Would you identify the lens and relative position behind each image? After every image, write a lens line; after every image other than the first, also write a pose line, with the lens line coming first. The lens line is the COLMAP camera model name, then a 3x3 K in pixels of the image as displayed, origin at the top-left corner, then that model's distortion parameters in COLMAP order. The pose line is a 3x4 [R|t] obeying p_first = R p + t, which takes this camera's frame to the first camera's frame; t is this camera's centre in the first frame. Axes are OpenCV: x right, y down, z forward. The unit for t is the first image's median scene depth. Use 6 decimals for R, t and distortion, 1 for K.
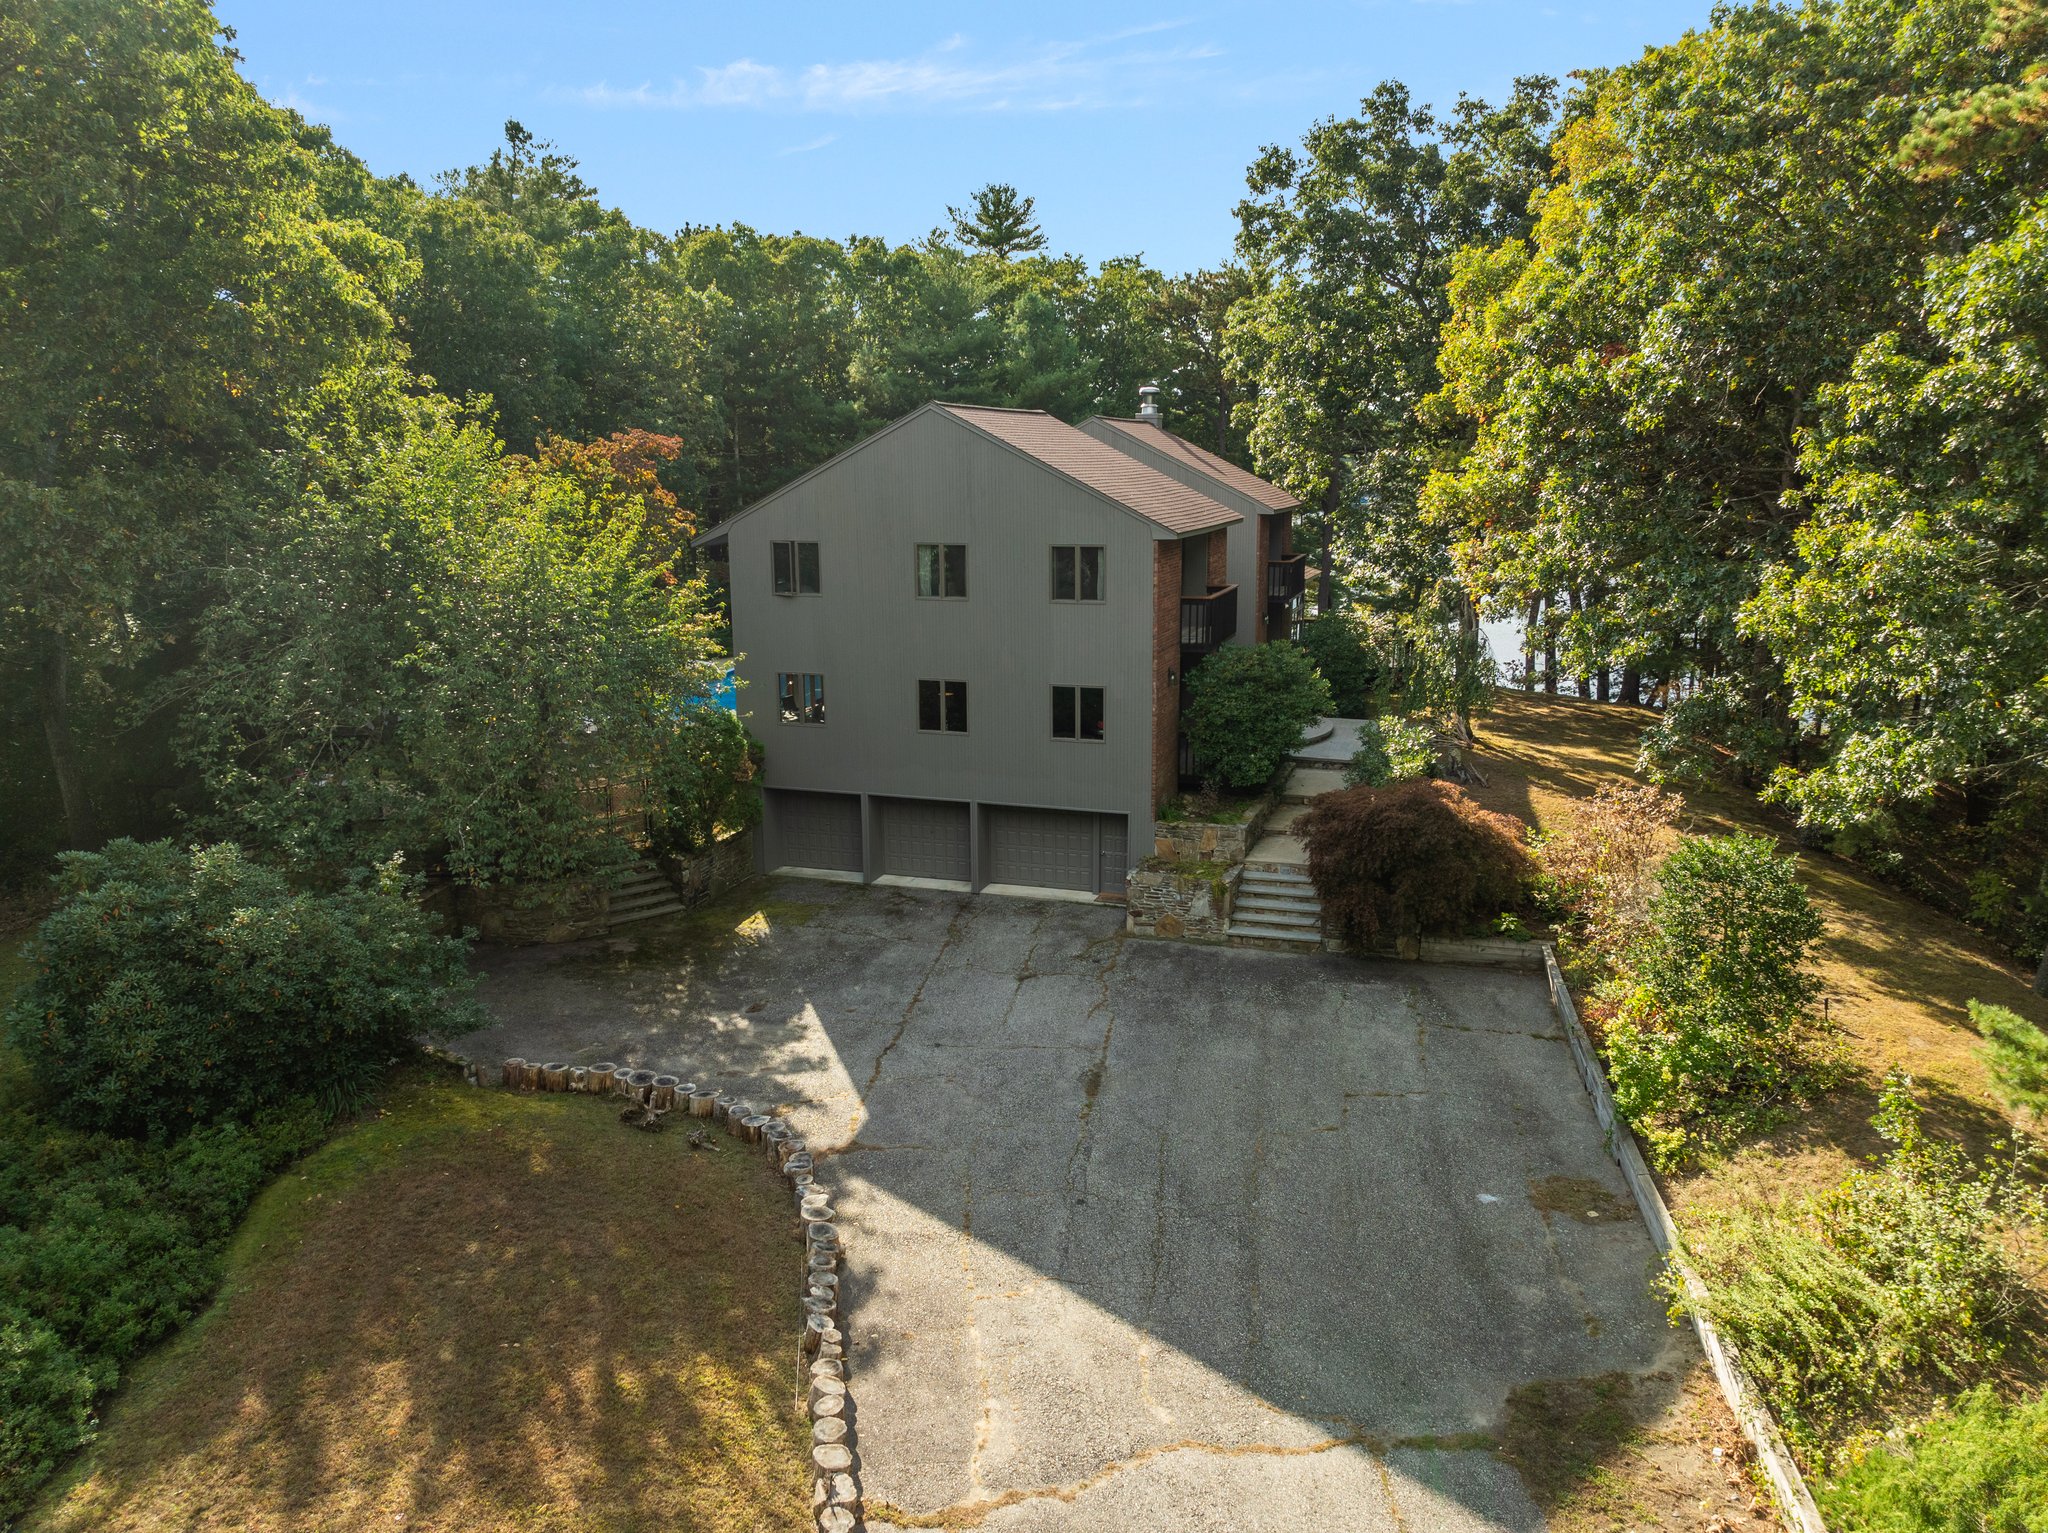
lens RADIAL K [[1450.3, 0, 1050.6], [0, 1450.3, 775.4], [0, 0, 1]] dist [-0.045395, 0.009846]
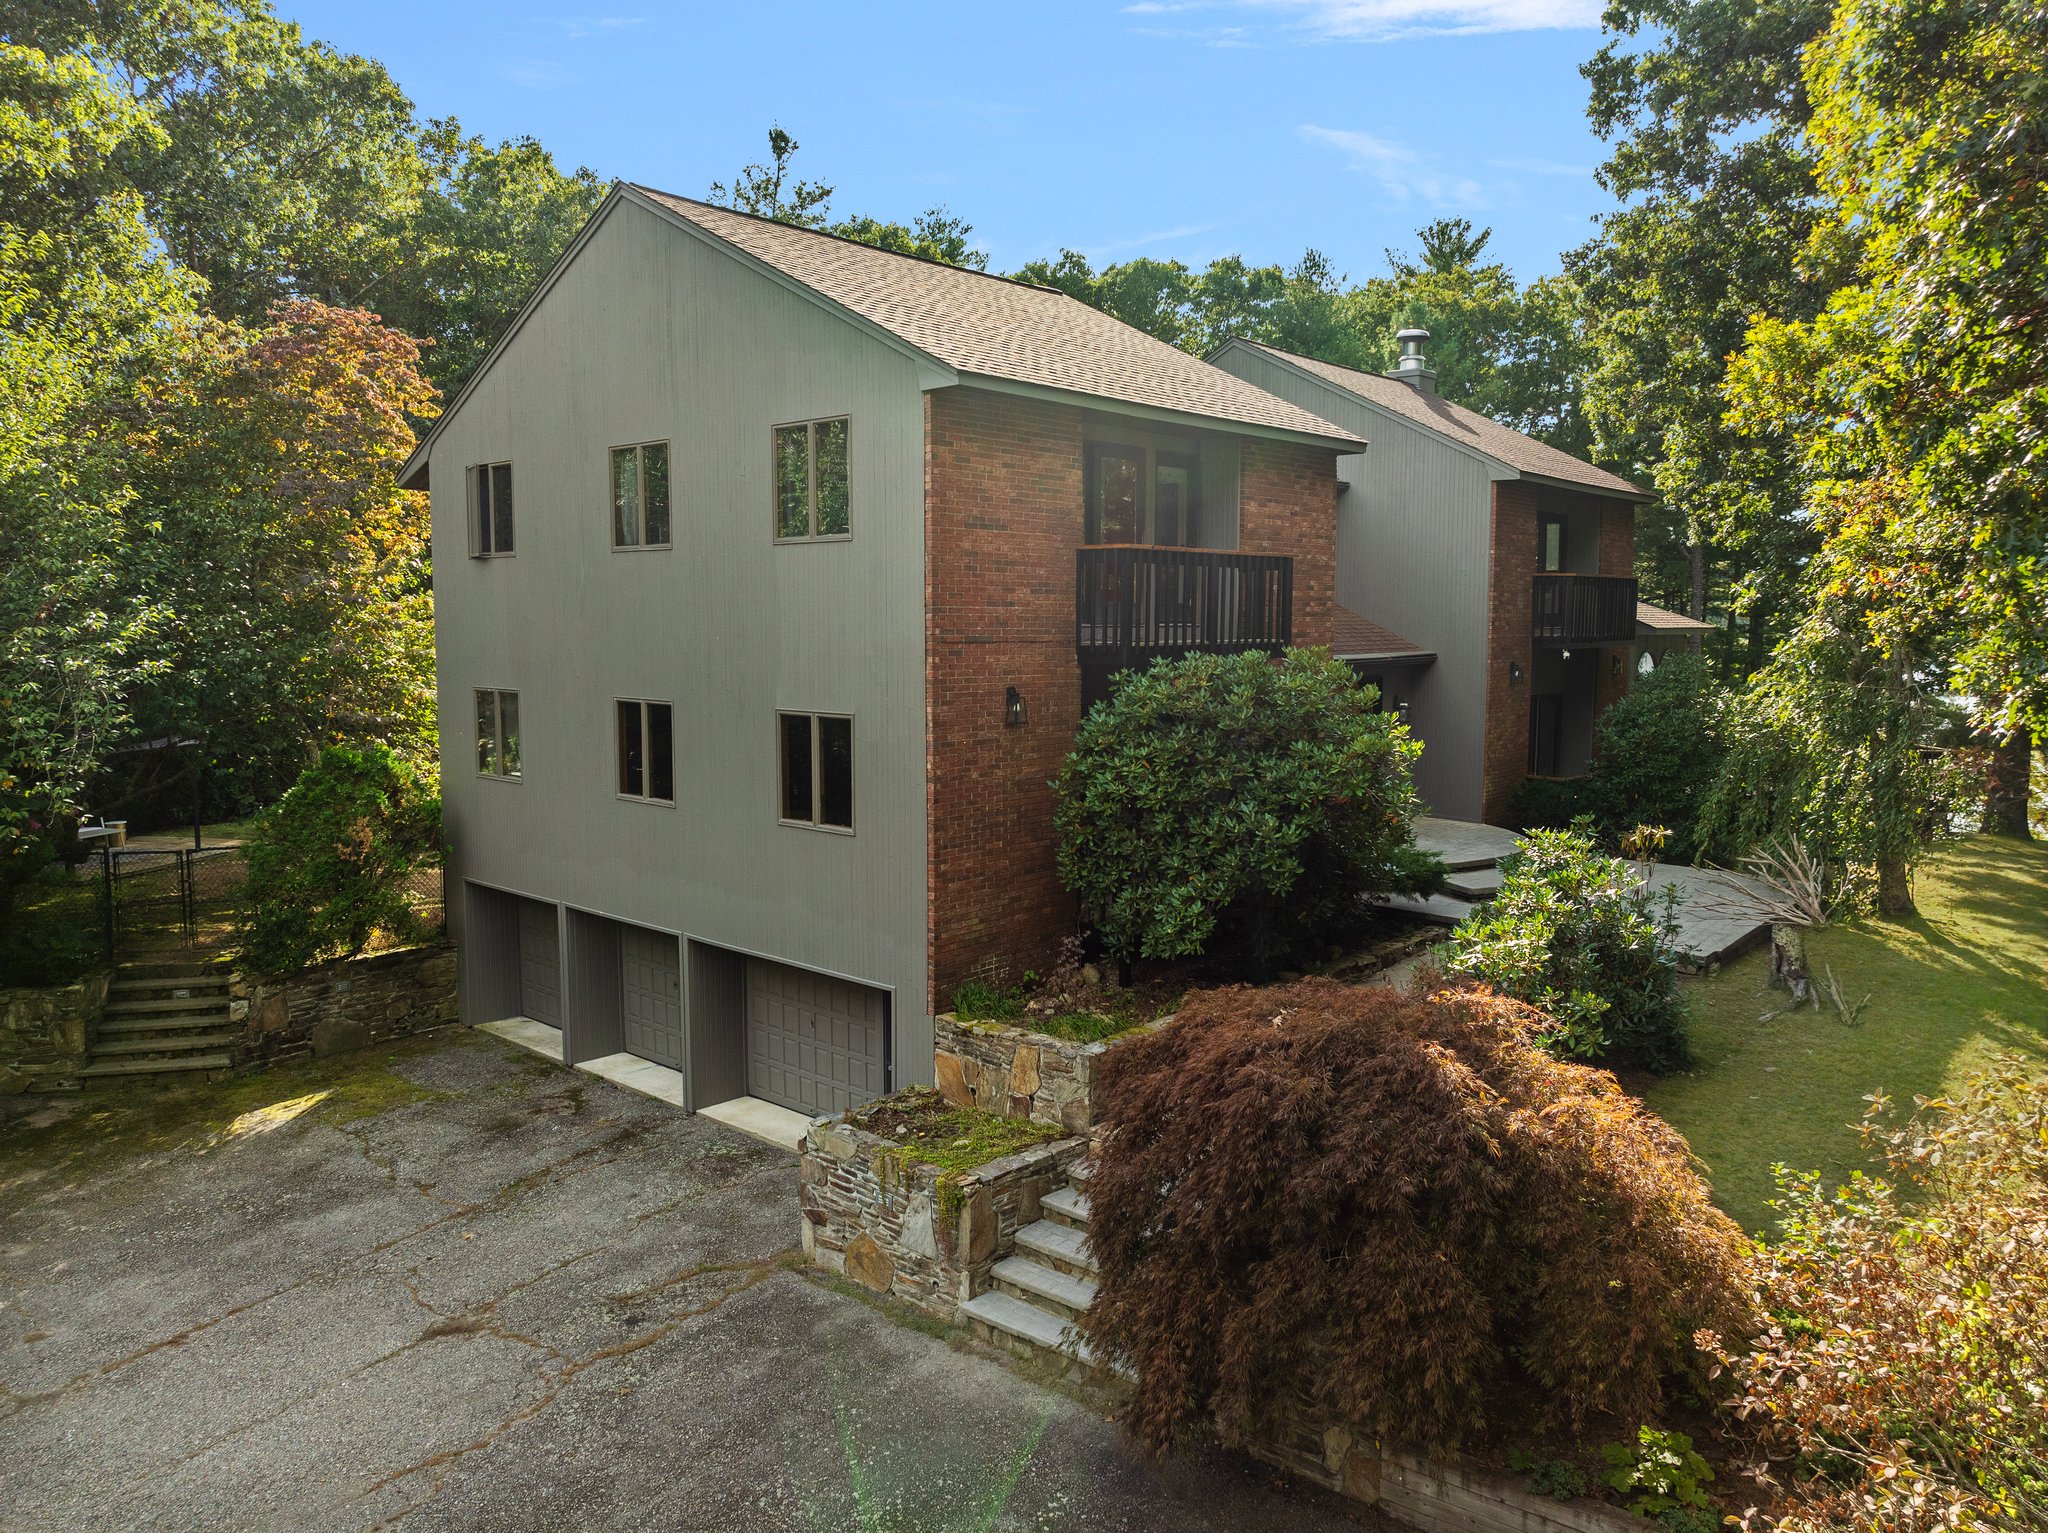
lens RADIAL K [[1450.3, 0, 1050.6], [0, 1450.3, 775.4], [0, 0, 1]] dist [-0.045395, 0.009846]
pose [[0.916938, 0.052473, -0.395565, 0.296732], [-0.095027, 0.991511, -0.088749, -0.005974], [0.387550, 0.118967, 0.914140, 0.621556]]
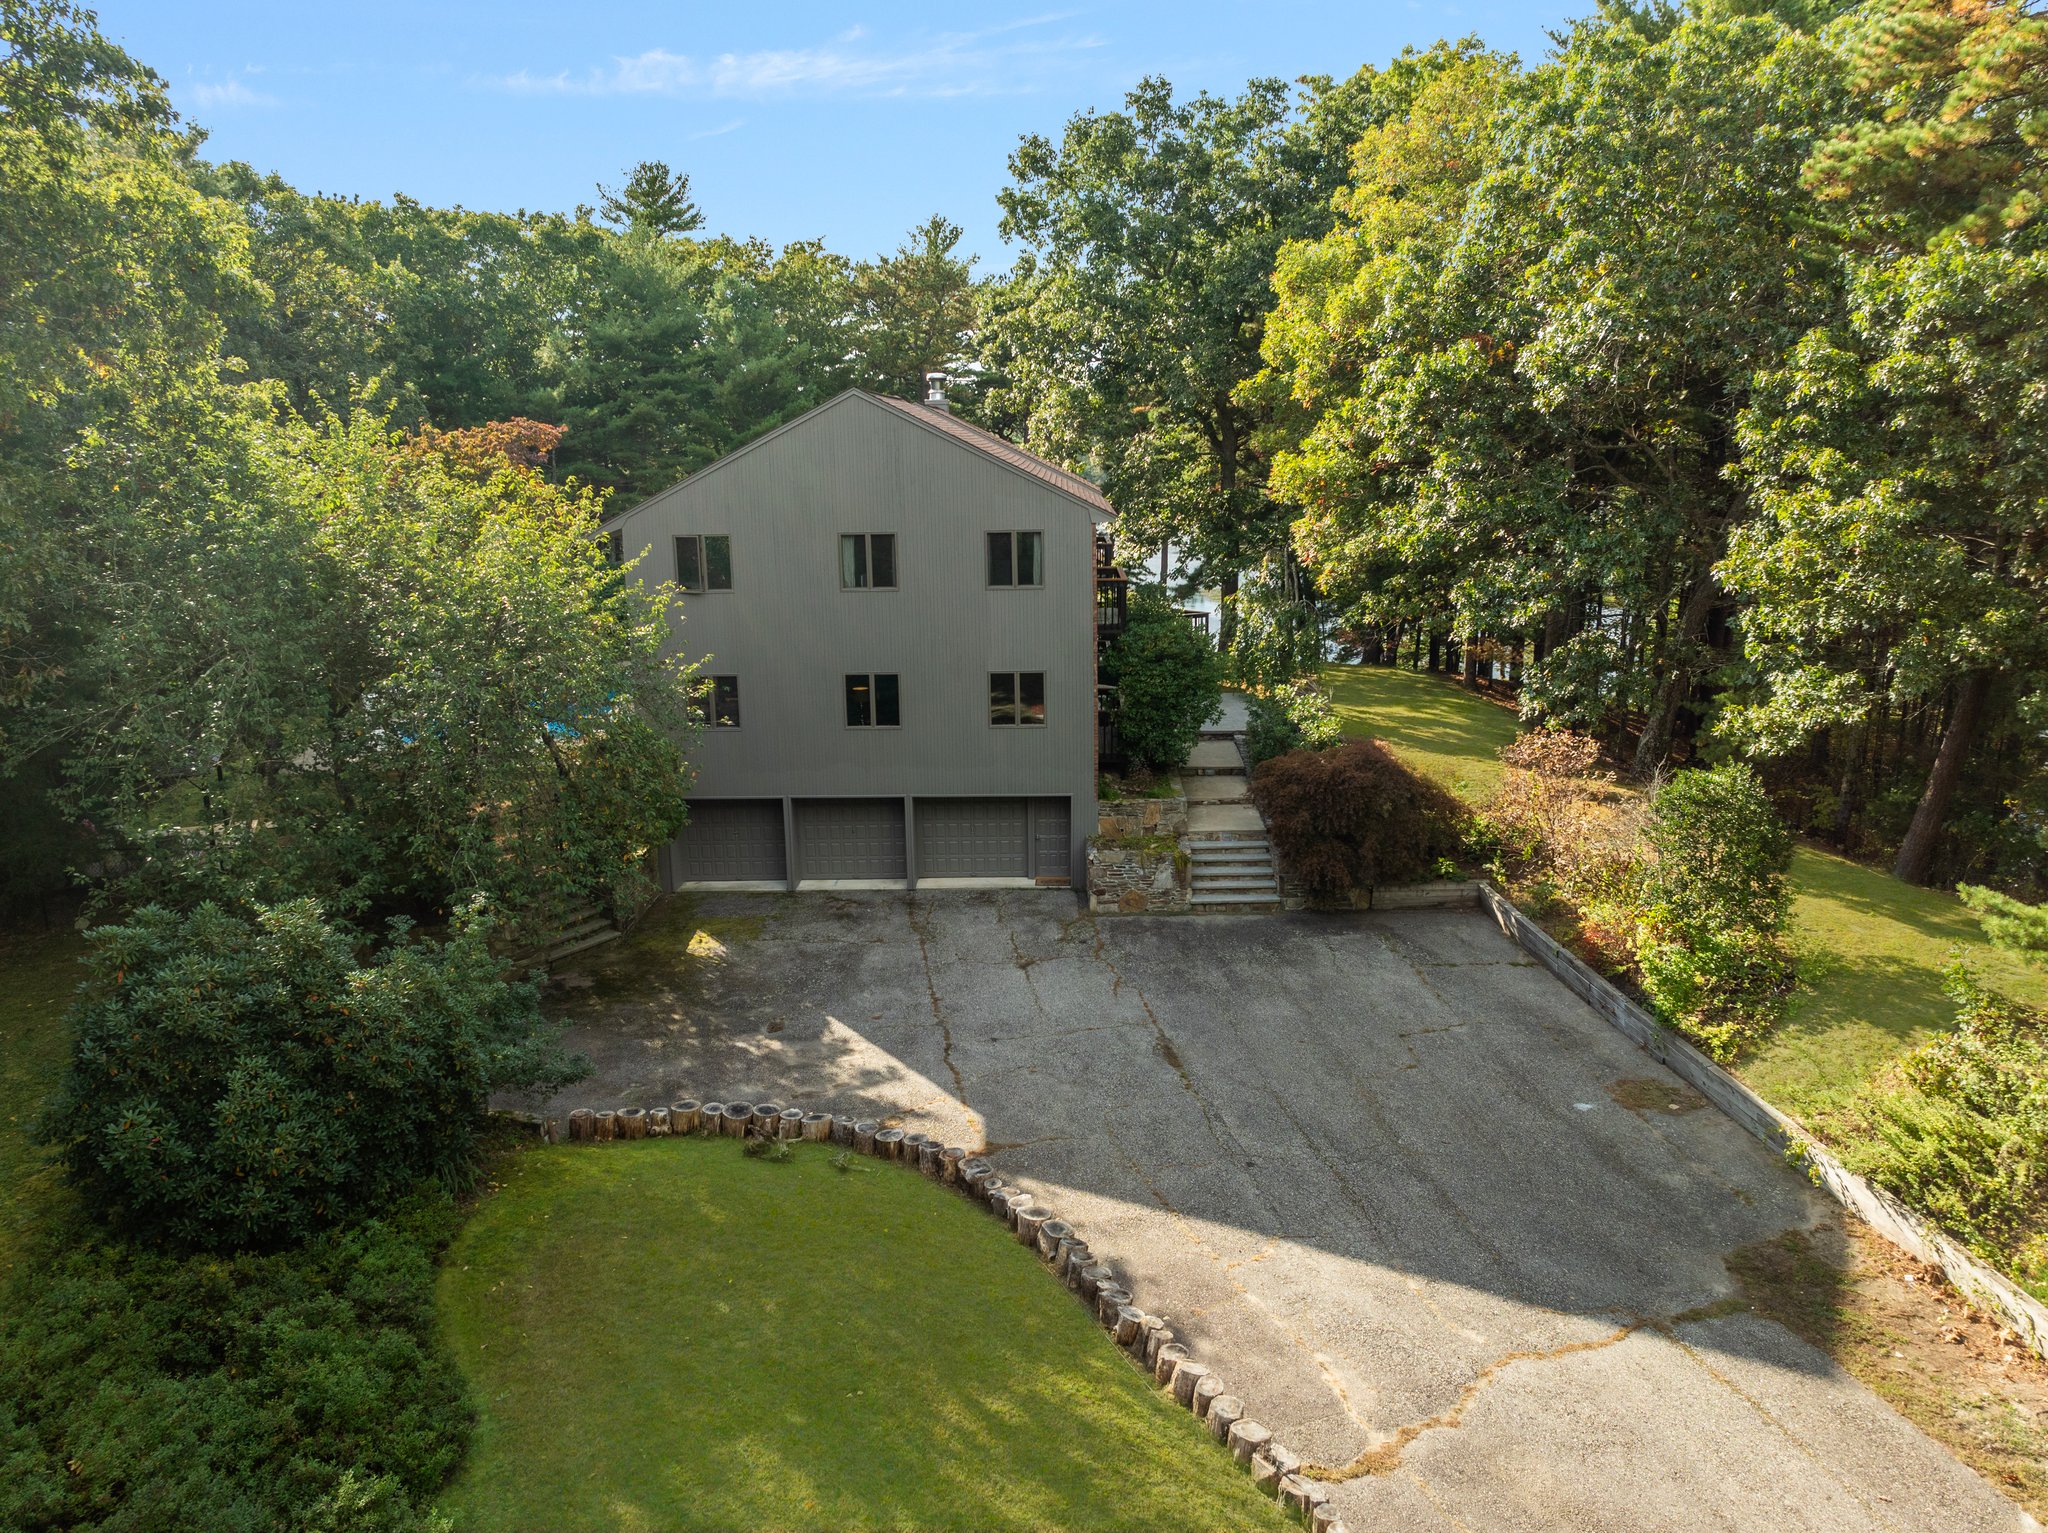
lens RADIAL K [[1468.3, 0, 1041.2], [0, 1468.3, 764.0], [0, 0, 1]] dist [-0.038619, 0.003694]
pose [[0.957014, -0.071804, 0.281012, -0.266765], [0.072230, 0.997349, 0.008856, -0.006334], [-0.280903, 0.011822, 0.959663, 0.025607]]
